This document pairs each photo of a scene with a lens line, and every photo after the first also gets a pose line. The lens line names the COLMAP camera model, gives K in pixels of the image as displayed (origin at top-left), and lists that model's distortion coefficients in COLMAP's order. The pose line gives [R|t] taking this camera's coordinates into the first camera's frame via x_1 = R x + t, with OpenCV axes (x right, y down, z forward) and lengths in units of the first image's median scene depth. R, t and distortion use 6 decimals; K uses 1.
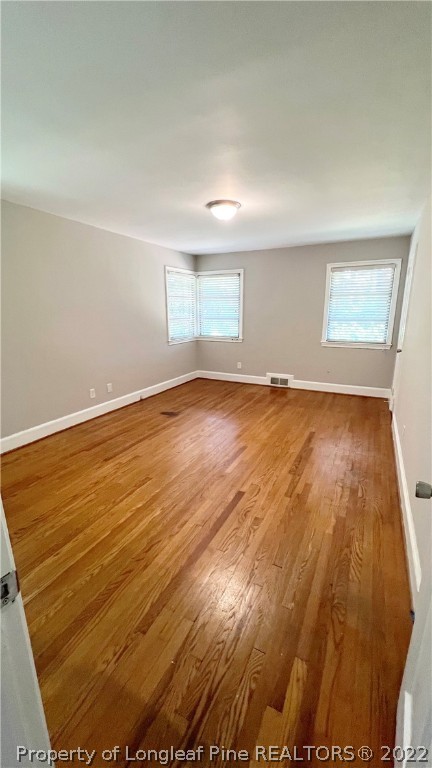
lens RADIAL K [[314.9, 0, 216.0], [0, 314.9, 384.0], [0, 0, 1]] dist [0.000364, -0.000051]
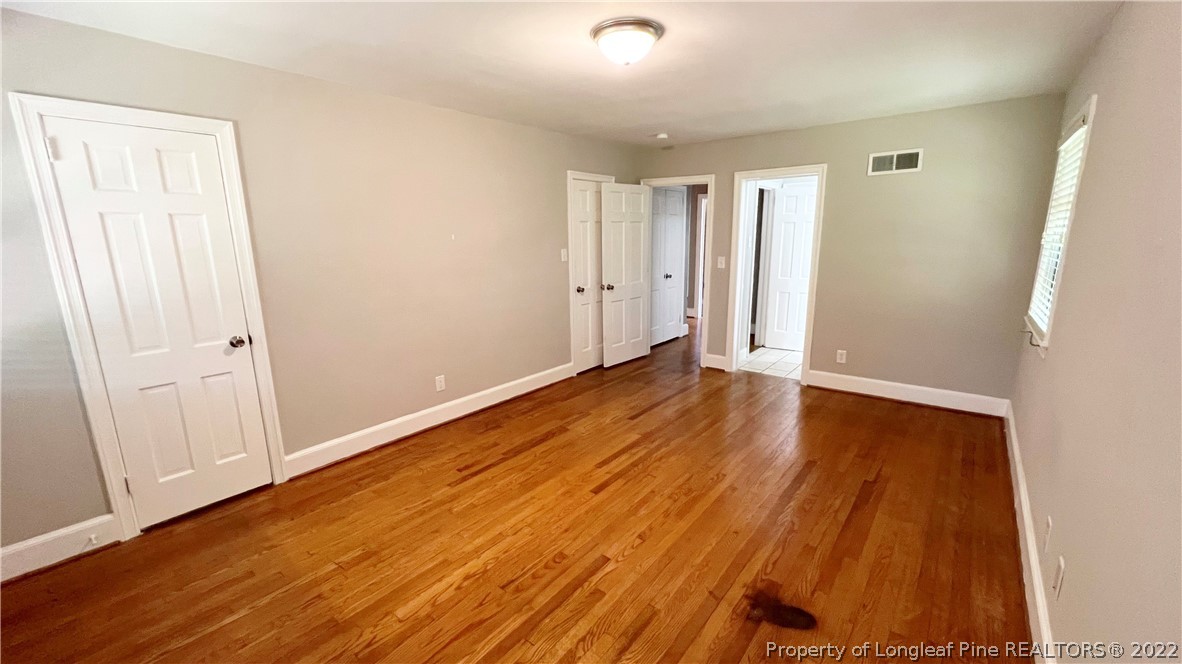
lens RADIAL K [[473.8, 0, 591.0], [0, 473.8, 332.0], [0, 0, 1]] dist [0.001528, -0.000201]
pose [[-0.977987, -0.027088, 0.206900, -0.073771], [0.065231, 0.902156, 0.426451, -0.415017], [-0.198208, 0.430559, -0.880530, 1.618309]]
